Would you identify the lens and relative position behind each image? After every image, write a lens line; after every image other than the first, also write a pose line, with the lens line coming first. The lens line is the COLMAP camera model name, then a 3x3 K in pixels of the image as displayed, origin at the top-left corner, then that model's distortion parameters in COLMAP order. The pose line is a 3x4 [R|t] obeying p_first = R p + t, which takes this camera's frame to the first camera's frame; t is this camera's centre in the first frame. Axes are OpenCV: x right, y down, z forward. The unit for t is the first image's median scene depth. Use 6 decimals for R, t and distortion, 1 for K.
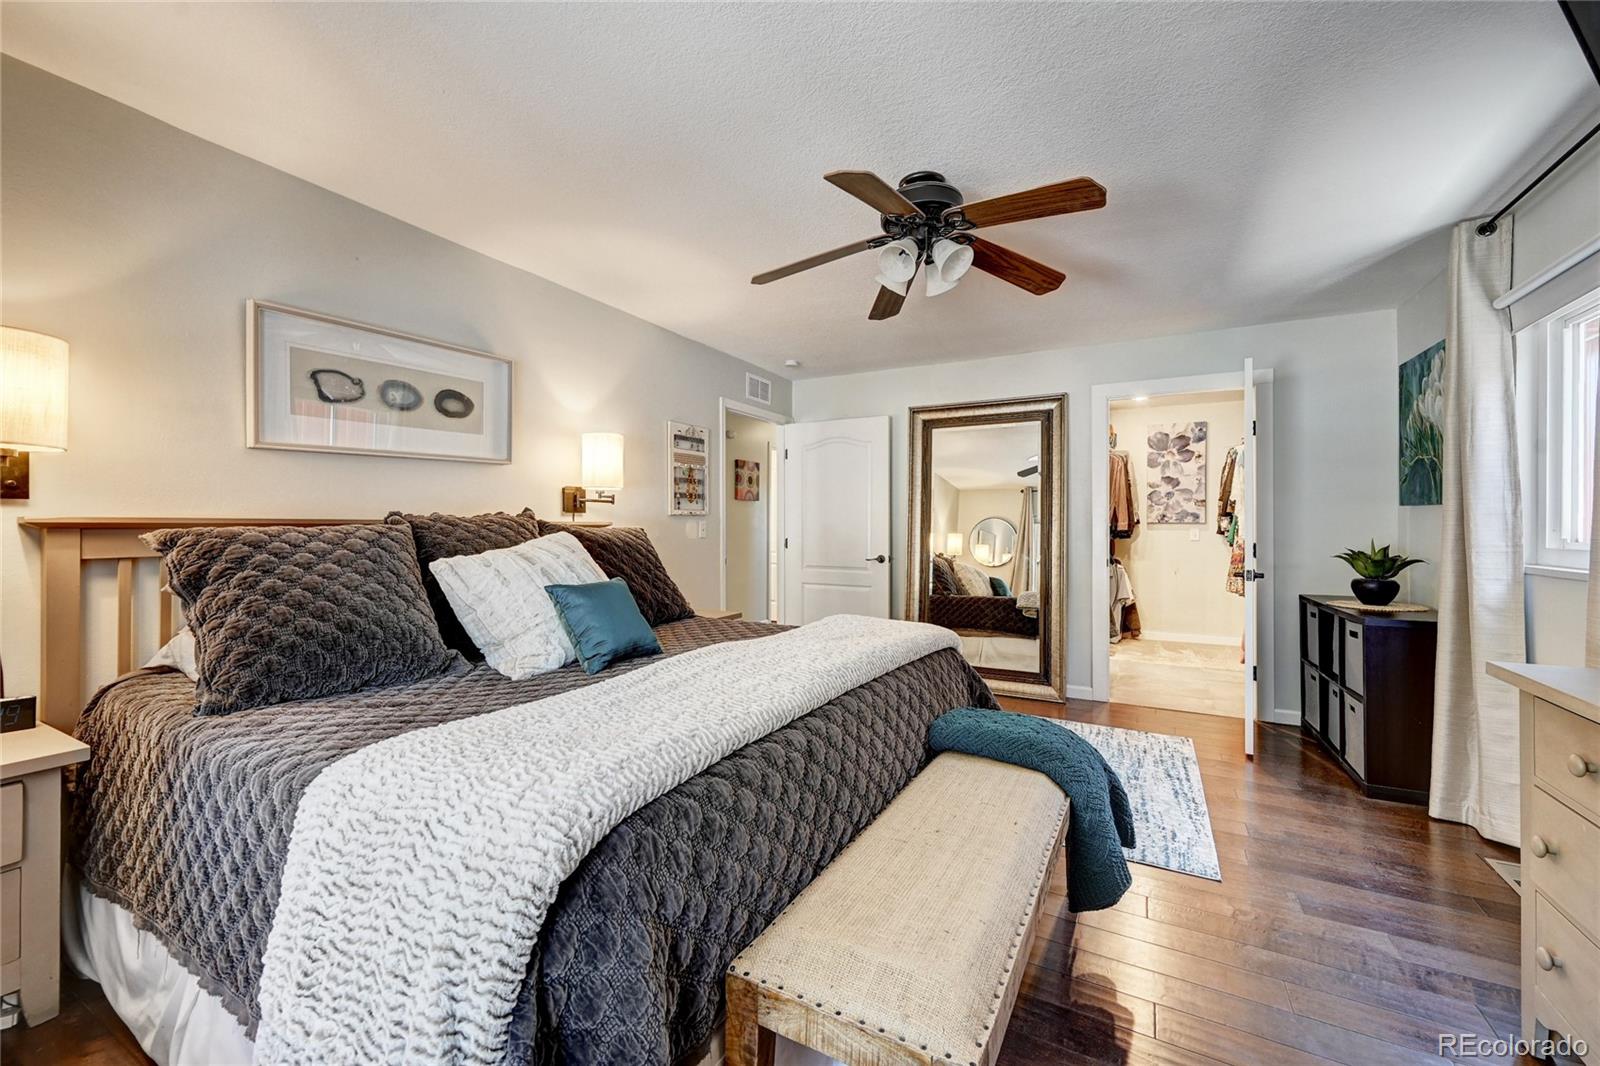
lens RADIAL K [[635.0, 0, 802.8], [0, 635.0, 526.7], [0, 0, 1]] dist [-0.001863, 0.000129]
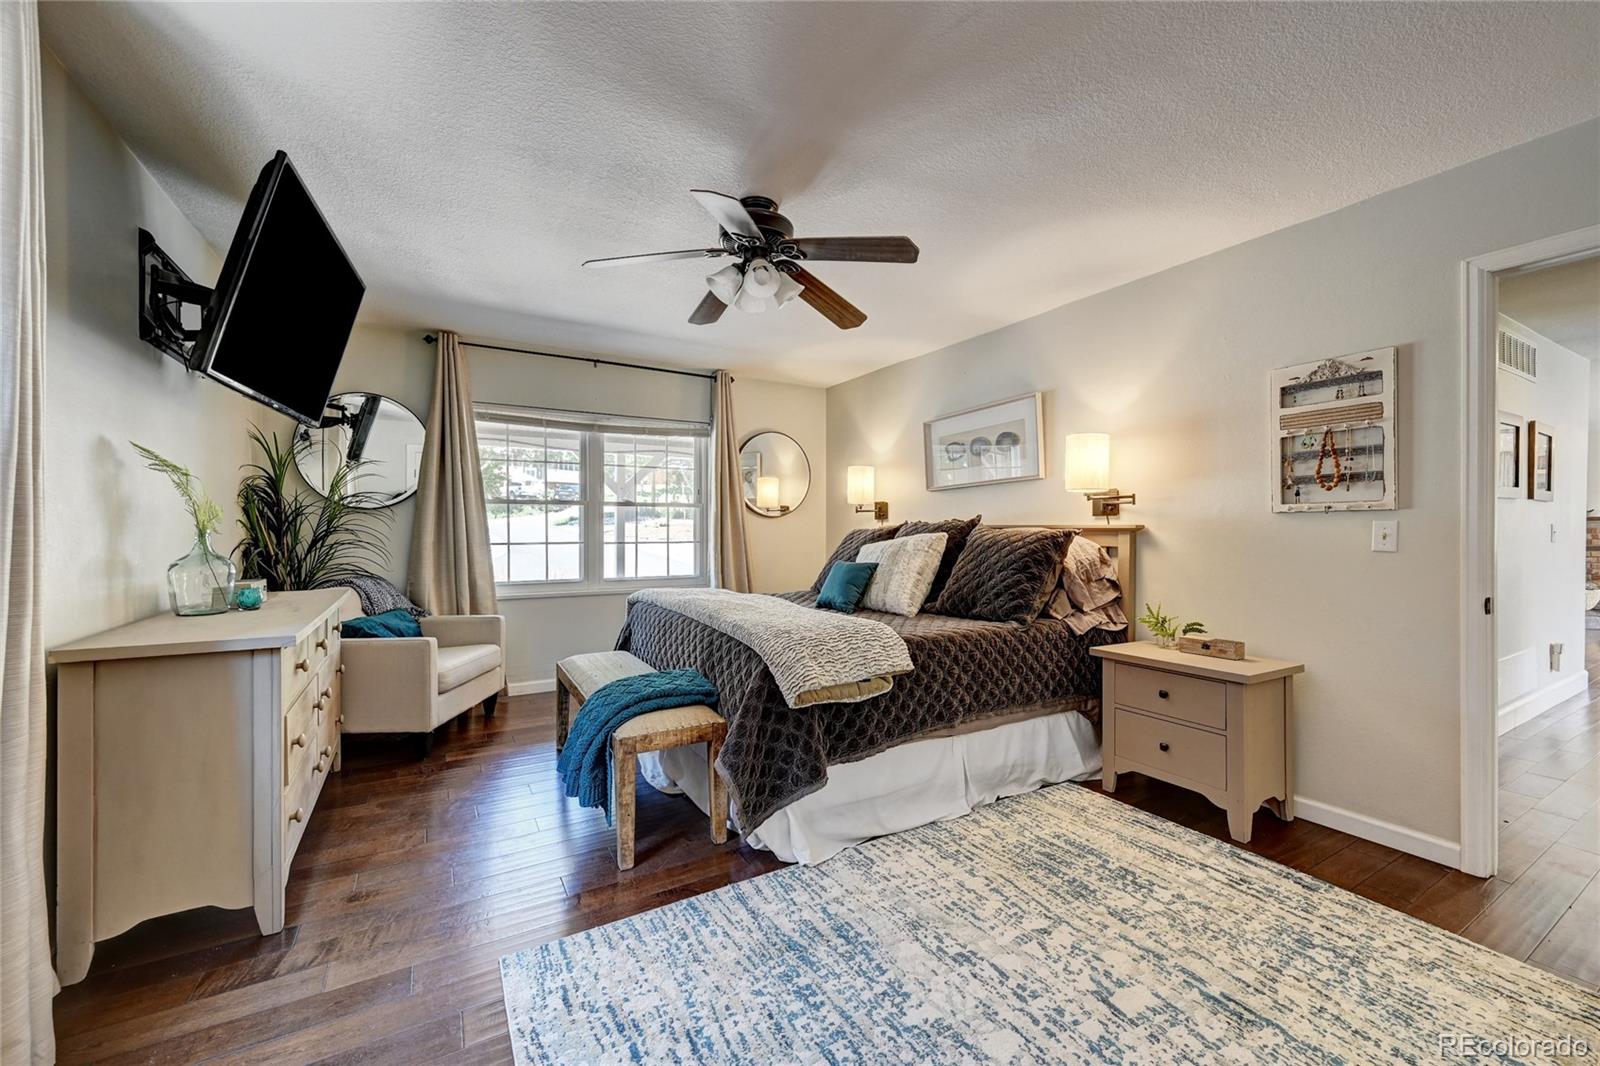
lens RADIAL K [[635.0, 0, 804.4], [0, 635.0, 535.1], [0, 0, 1]] dist [-0.001863, 0.000129]
pose [[-0.514854, 0.005114, -0.857263, 0.673524], [-0.004952, 0.999948, 0.008939, 0.001399], [0.857264, 0.008847, -0.514801, 1.025271]]
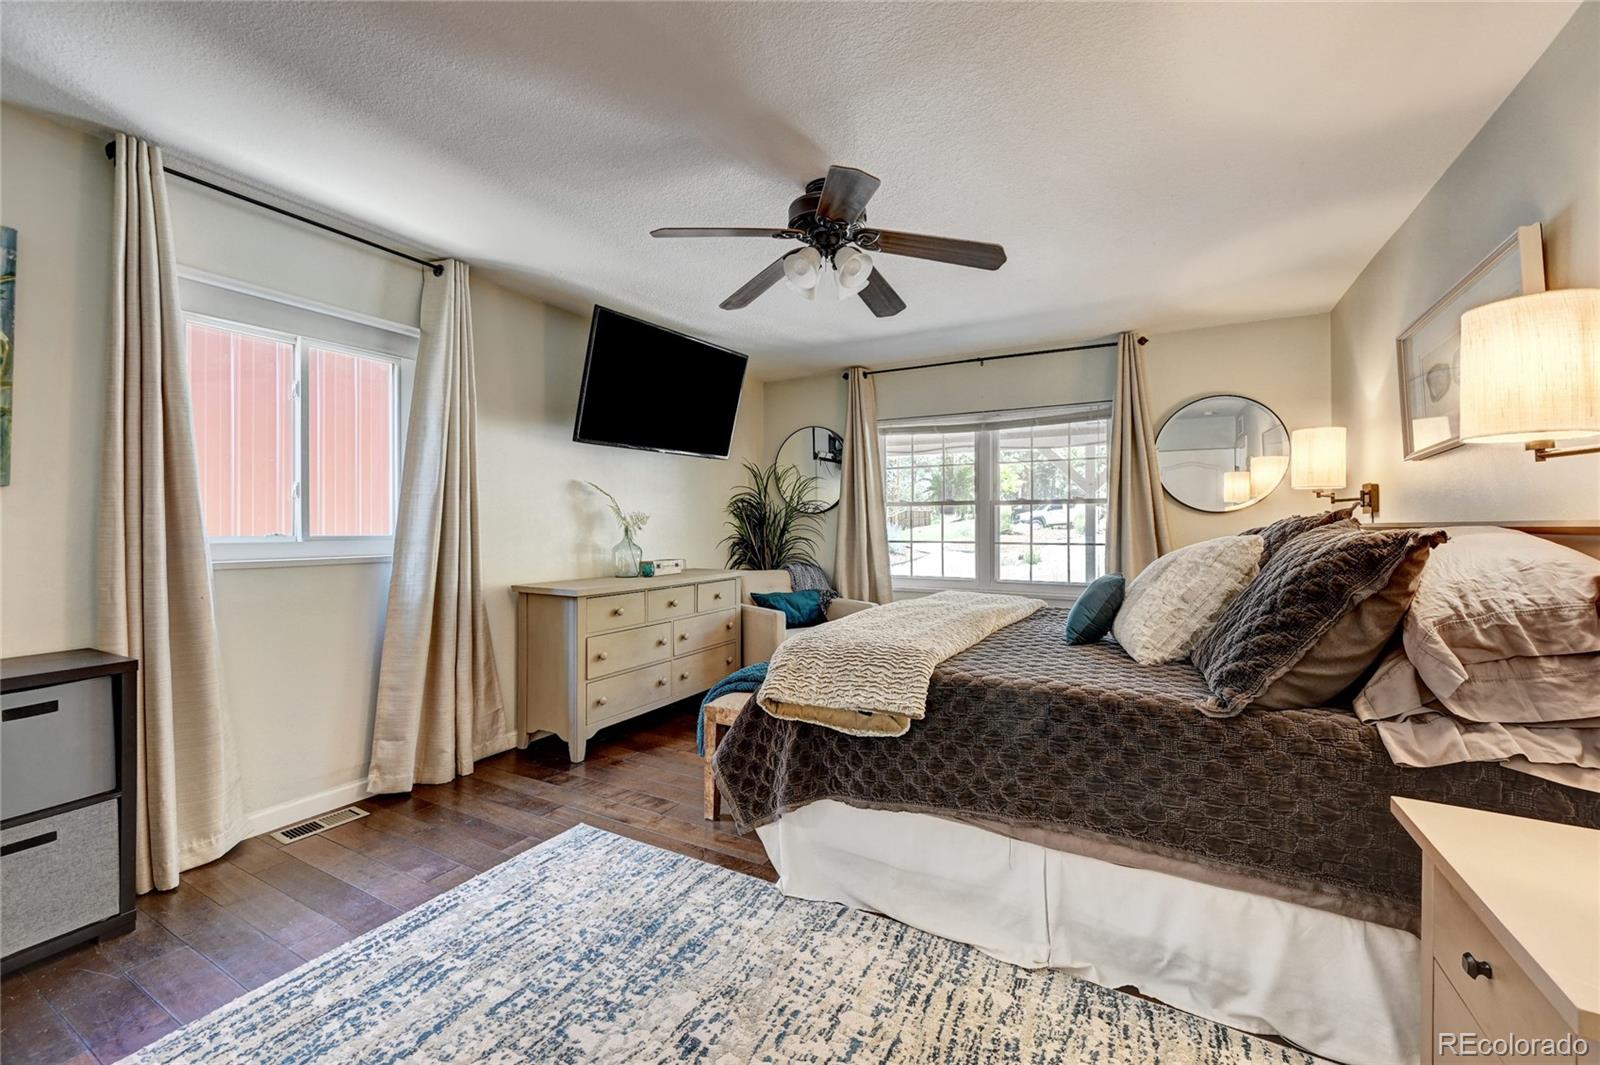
lens RADIAL K [[635.9, 0, 802.0], [0, 635.9, 524.7], [0, 0, 1]] dist [-0.000845, -0.000147]
pose [[-0.999973, -0.006021, 0.004206, 0.120805], [-0.006029, 0.999980, -0.001957, -0.000655], [-0.004194, -0.001983, -0.999989, 1.287494]]
